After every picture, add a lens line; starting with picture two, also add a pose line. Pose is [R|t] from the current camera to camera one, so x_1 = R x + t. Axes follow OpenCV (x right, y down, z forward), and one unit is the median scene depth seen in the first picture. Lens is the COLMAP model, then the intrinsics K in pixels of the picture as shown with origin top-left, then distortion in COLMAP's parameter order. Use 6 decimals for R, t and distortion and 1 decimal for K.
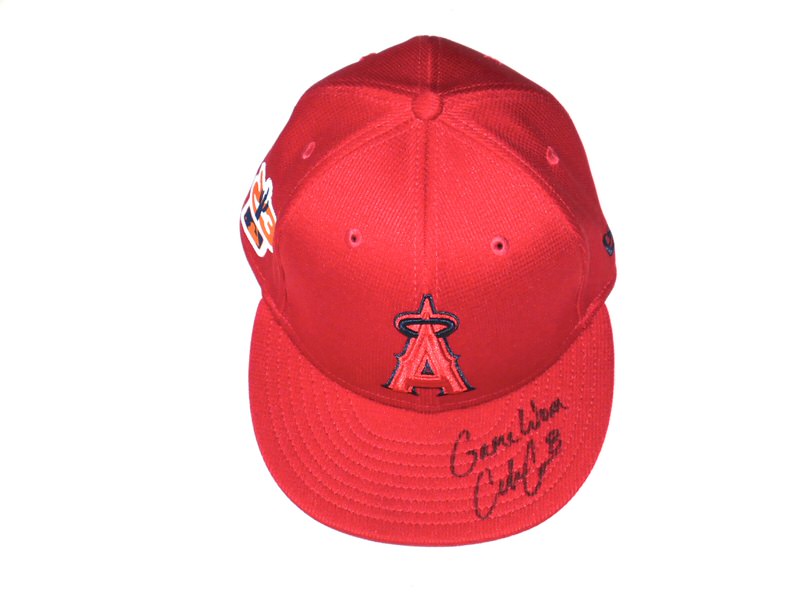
lens RADIAL K [[1935.2, 0, 403.9], [0, 1935.2, 295.8], [0, 0, 1]] dist [0.273017, 0.000000]
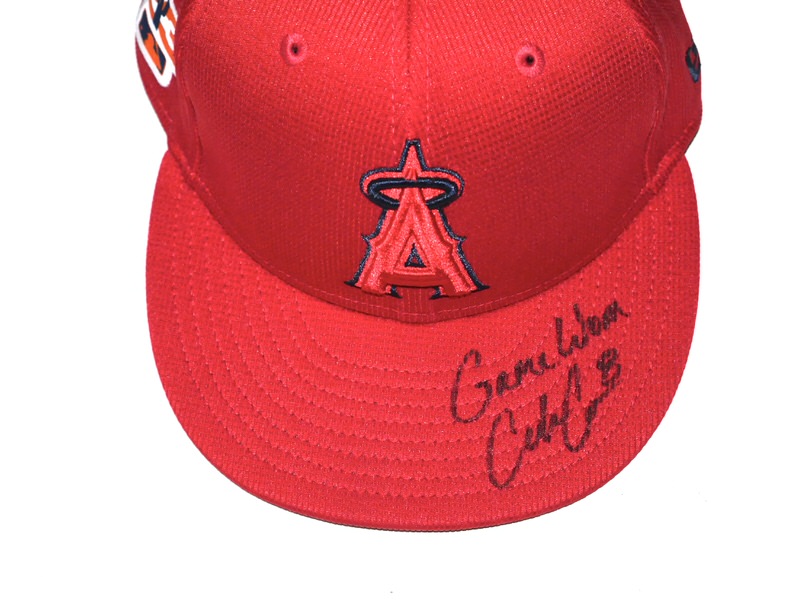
lens RADIAL K [[1841.8, 0, 394.3], [0, 1841.8, 300.1], [0, 0, 1]] dist [0.059455, 0.000000]
pose [[0.999937, -0.002476, -0.010944, 0.011833], [0.003276, 0.997272, 0.073746, 0.006673], [0.010732, -0.073778, 0.997217, 0.384775]]
